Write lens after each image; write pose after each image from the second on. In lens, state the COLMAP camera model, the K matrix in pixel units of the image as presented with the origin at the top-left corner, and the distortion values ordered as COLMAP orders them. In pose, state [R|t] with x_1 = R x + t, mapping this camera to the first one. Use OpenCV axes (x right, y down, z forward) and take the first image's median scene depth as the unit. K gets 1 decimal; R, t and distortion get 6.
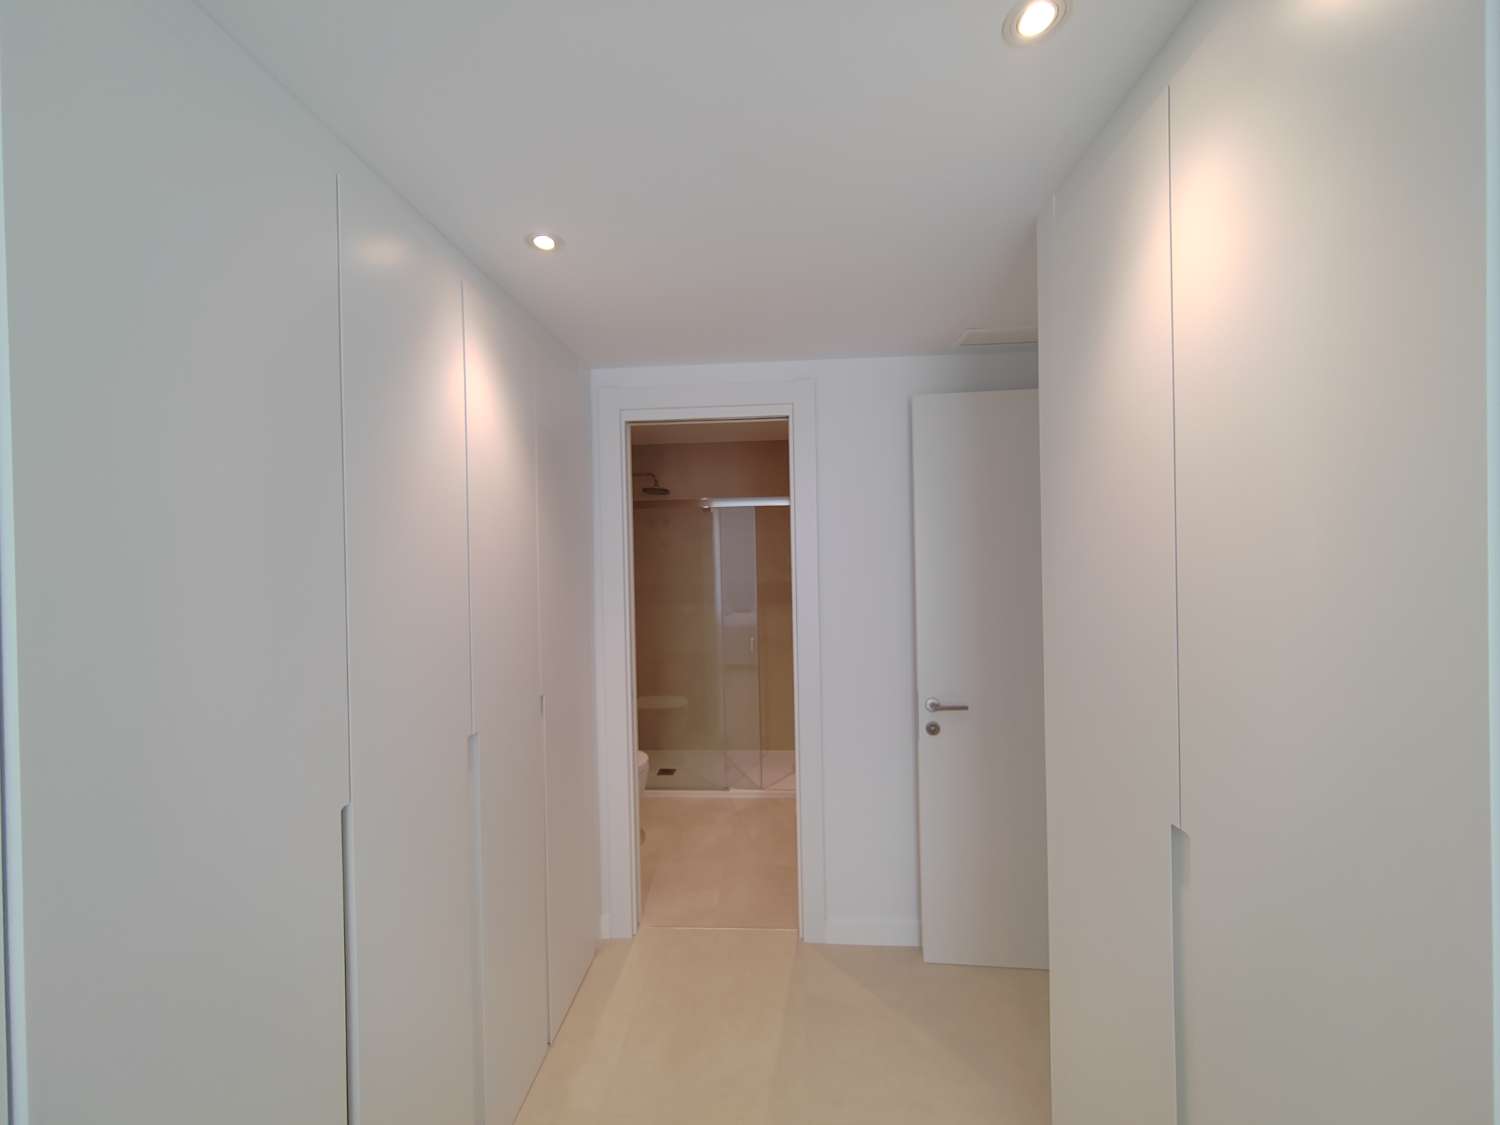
lens RADIAL K [[569.5, 0, 756.2], [0, 569.5, 569.6], [0, 0, 1]] dist [0.005895, -0.000673]
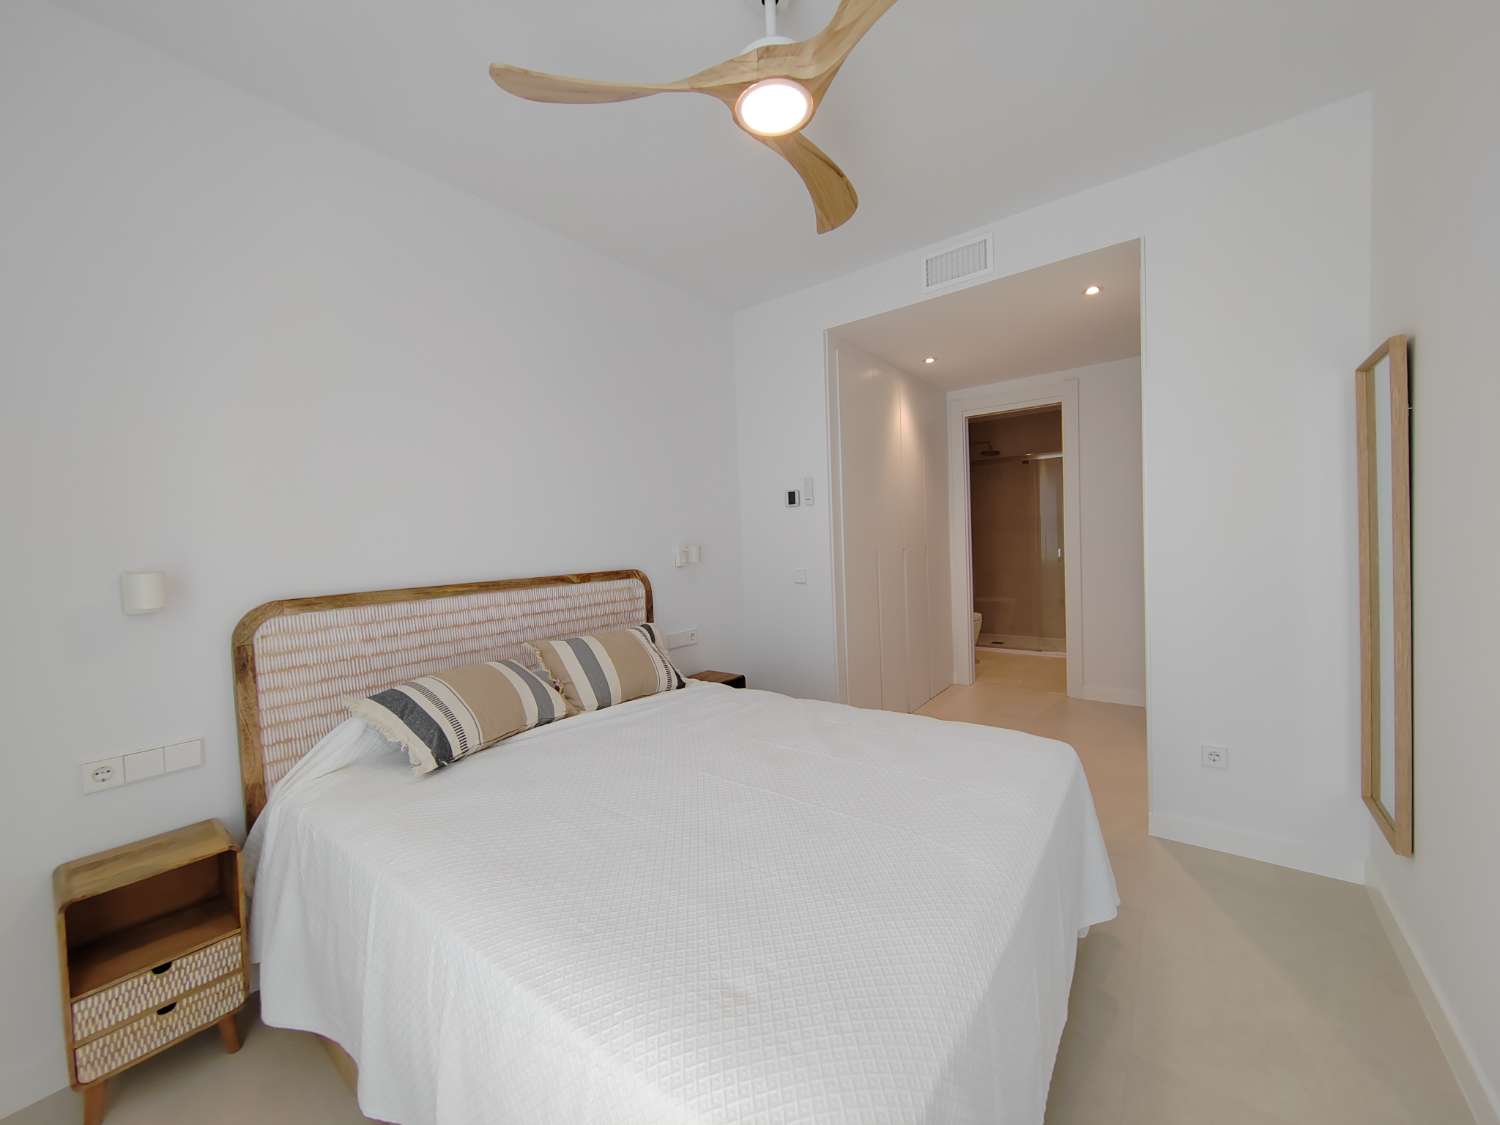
lens RADIAL K [[569.5, 0, 742.9], [0, 569.5, 567.4], [0, 0, 1]] dist [0.005895, -0.000673]
pose [[0.820617, 0.006034, -0.571446, 0.237100], [0.021597, 0.998903, 0.041562, 0.132224], [0.571070, -0.046447, 0.819586, -0.941193]]
